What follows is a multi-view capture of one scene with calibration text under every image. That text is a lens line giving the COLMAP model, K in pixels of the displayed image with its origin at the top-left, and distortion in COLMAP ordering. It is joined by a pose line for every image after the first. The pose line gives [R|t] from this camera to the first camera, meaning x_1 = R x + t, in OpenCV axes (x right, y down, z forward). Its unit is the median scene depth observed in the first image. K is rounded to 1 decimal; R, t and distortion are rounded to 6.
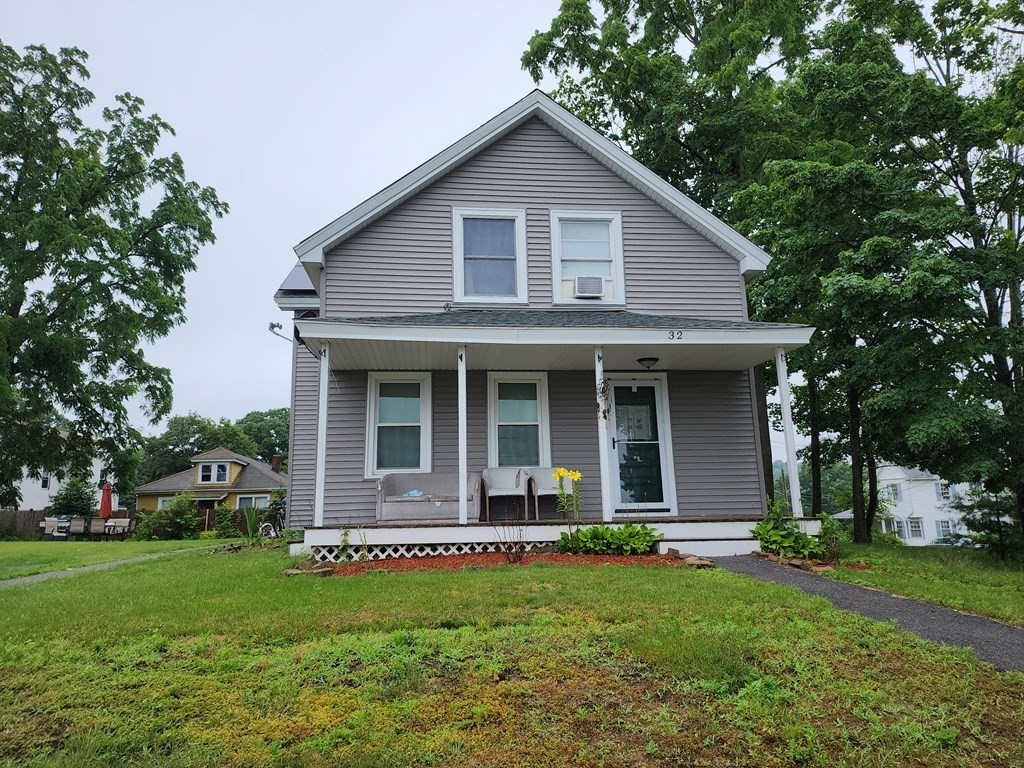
lens RADIAL K [[683.0, 0, 512.0], [0, 683.0, 384.0], [0, 0, 1]] dist [0.125903, -0.002910]
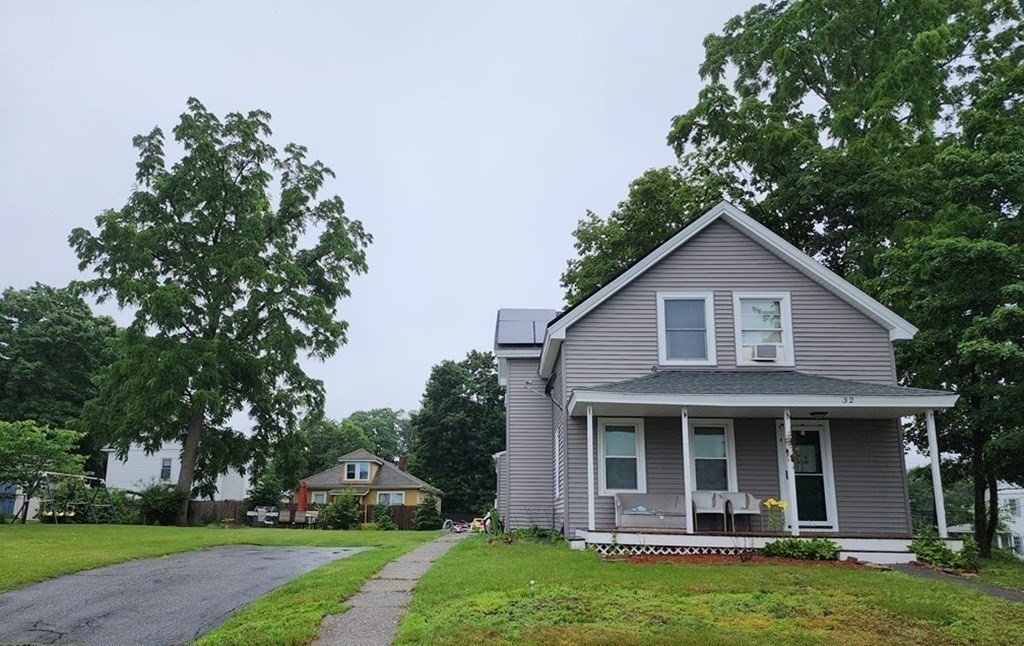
lens RADIAL K [[691.9, 0, 511.5], [0, 691.9, 393.2], [0, 0, 1]] dist [0.083044, -0.002811]
pose [[0.993640, 0.009911, -0.112166, -0.210036], [-0.008267, 0.999852, 0.015111, -0.079194], [0.112299, -0.014088, 0.993575, -0.357962]]
